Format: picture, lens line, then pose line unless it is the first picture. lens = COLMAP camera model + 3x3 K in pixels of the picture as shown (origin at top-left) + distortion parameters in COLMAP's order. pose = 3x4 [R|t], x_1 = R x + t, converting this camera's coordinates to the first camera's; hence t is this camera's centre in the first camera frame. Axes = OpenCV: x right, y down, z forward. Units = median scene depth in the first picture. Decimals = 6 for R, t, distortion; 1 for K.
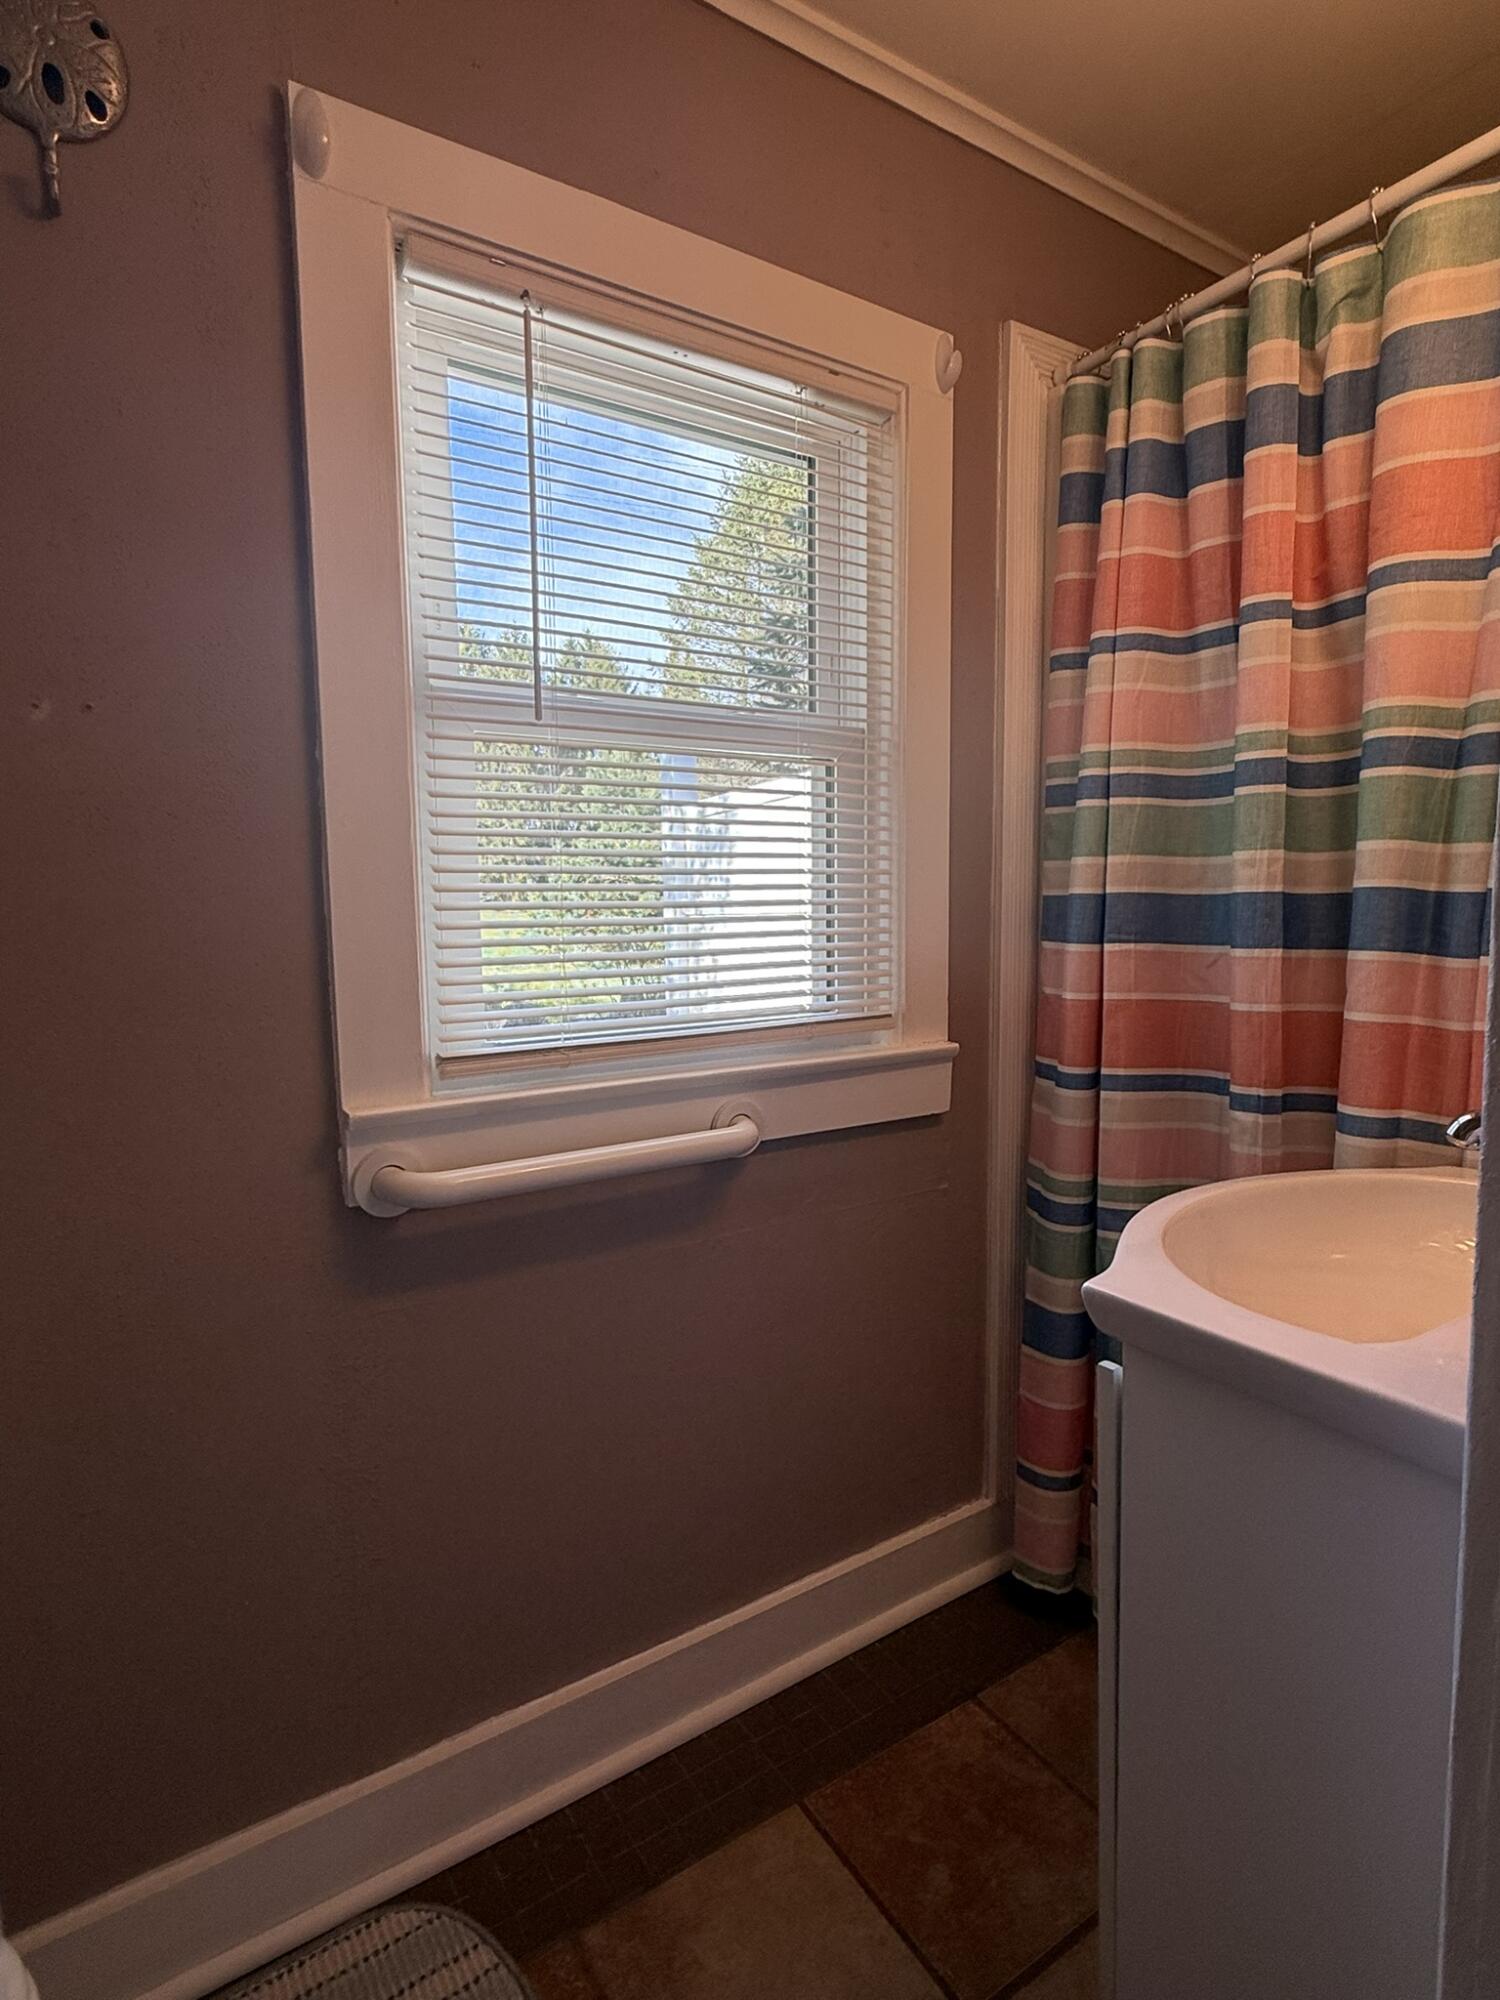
lens RADIAL K [[1019.9, 0, 746.0], [0, 1019.9, 999.5], [0, 0, 1]] dist [-0.001336, -0.000439]
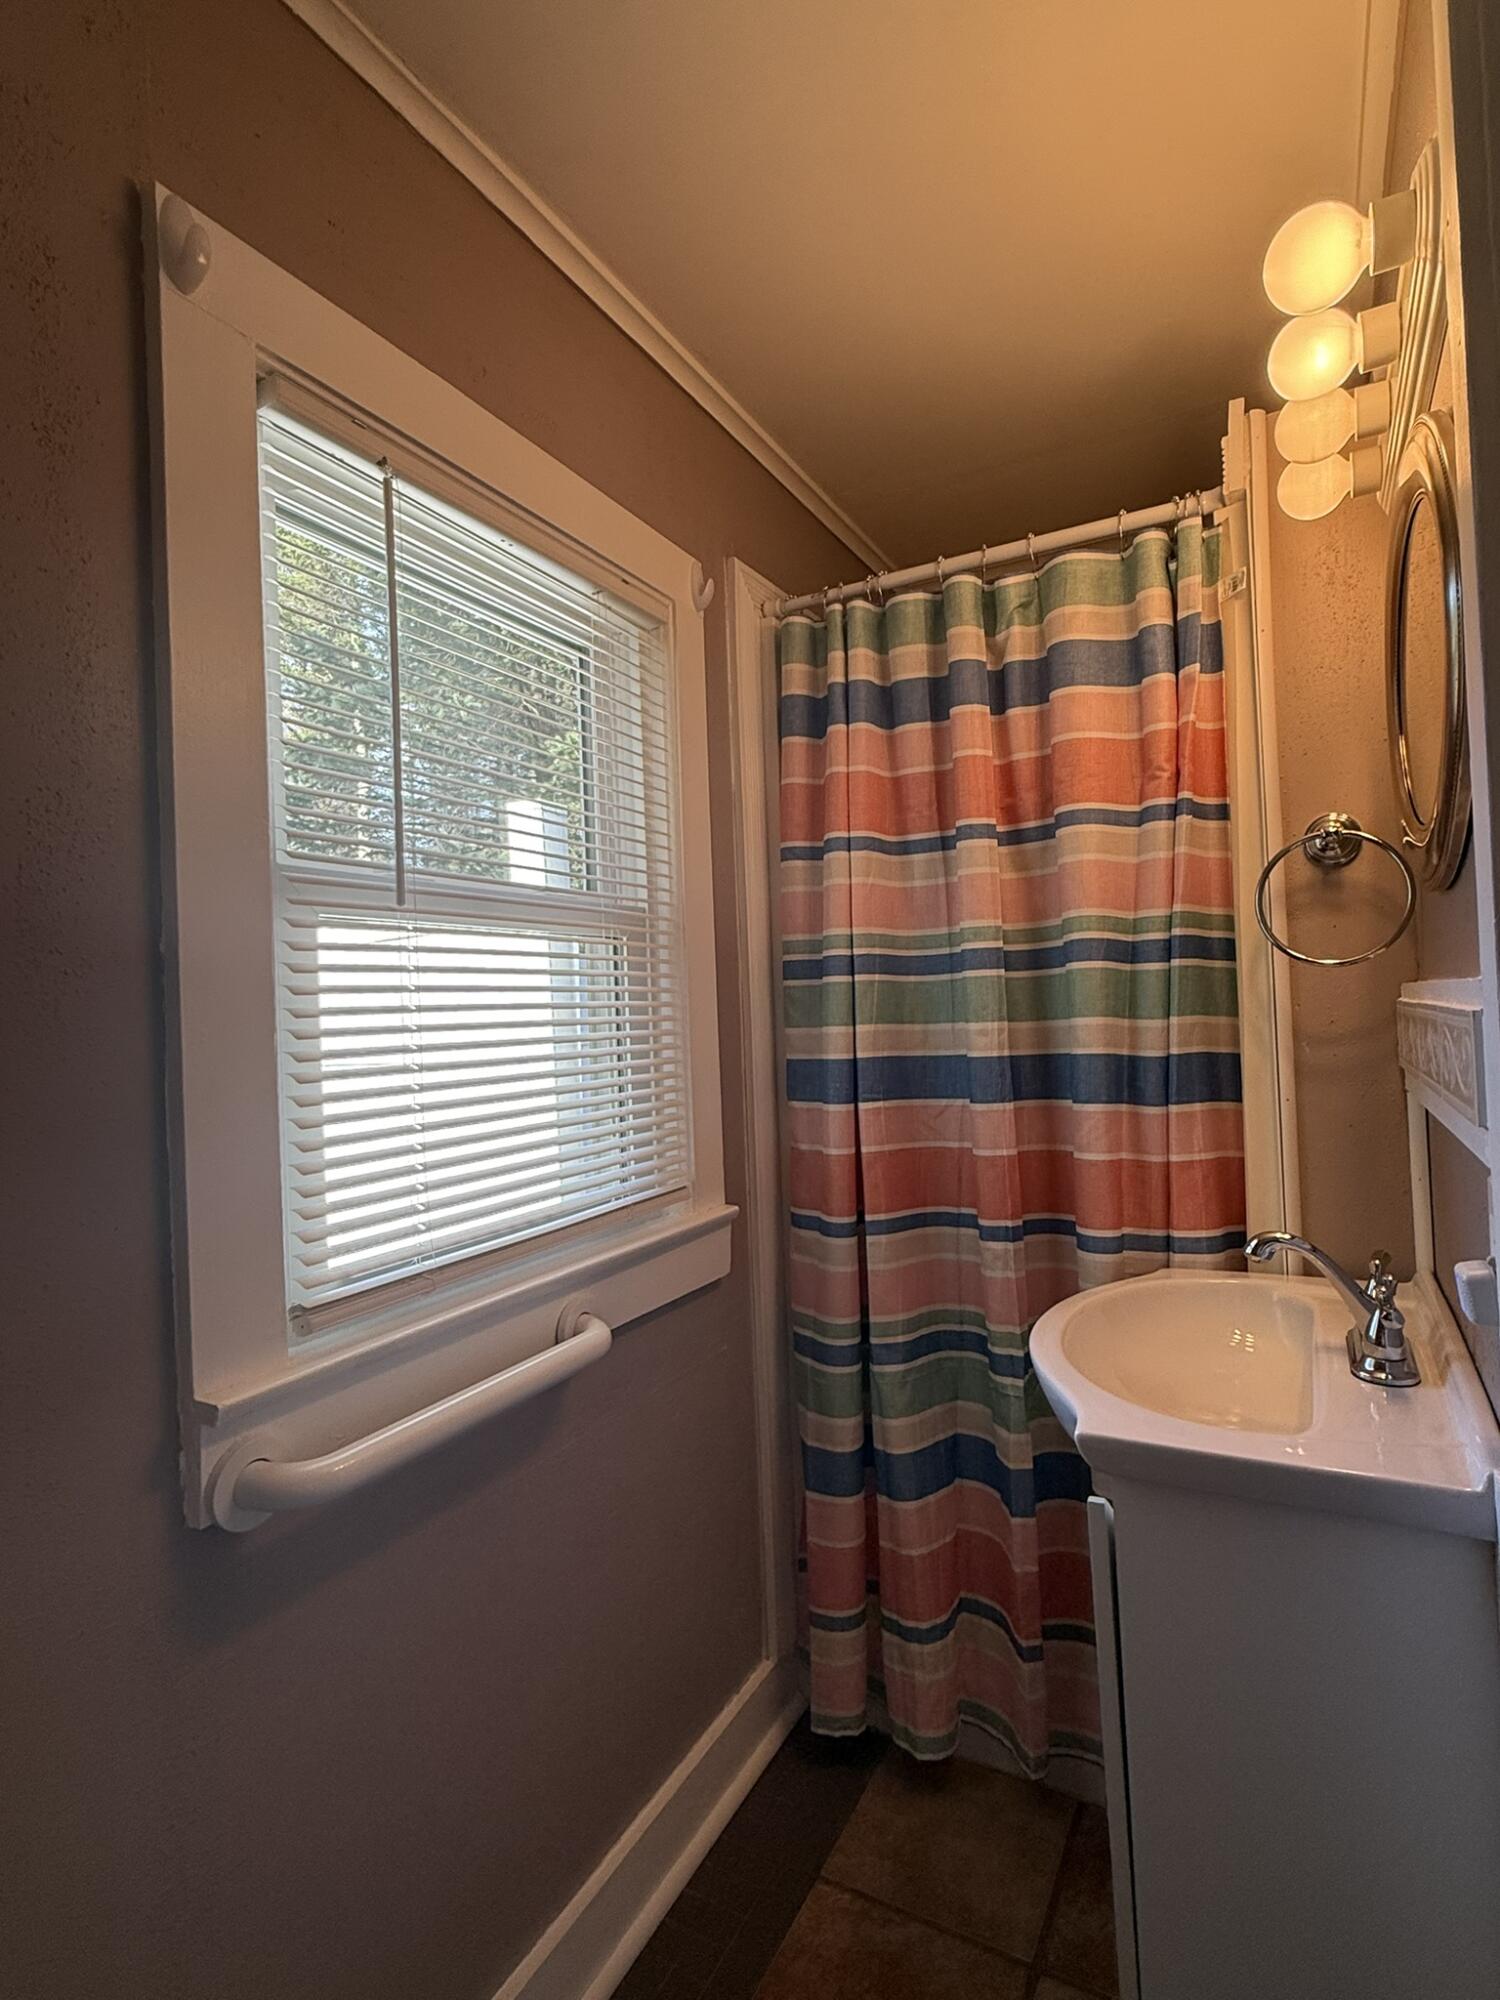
lens RADIAL K [[1019.9, 0, 746.0], [0, 1019.9, 999.5], [0, 0, 1]] dist [-0.001336, -0.000439]
pose [[0.876334, -0.015693, 0.481449, -0.311736], [0.074003, 0.991990, -0.102366, -0.064914], [-0.475986, 0.125335, 0.870476, 0.070392]]
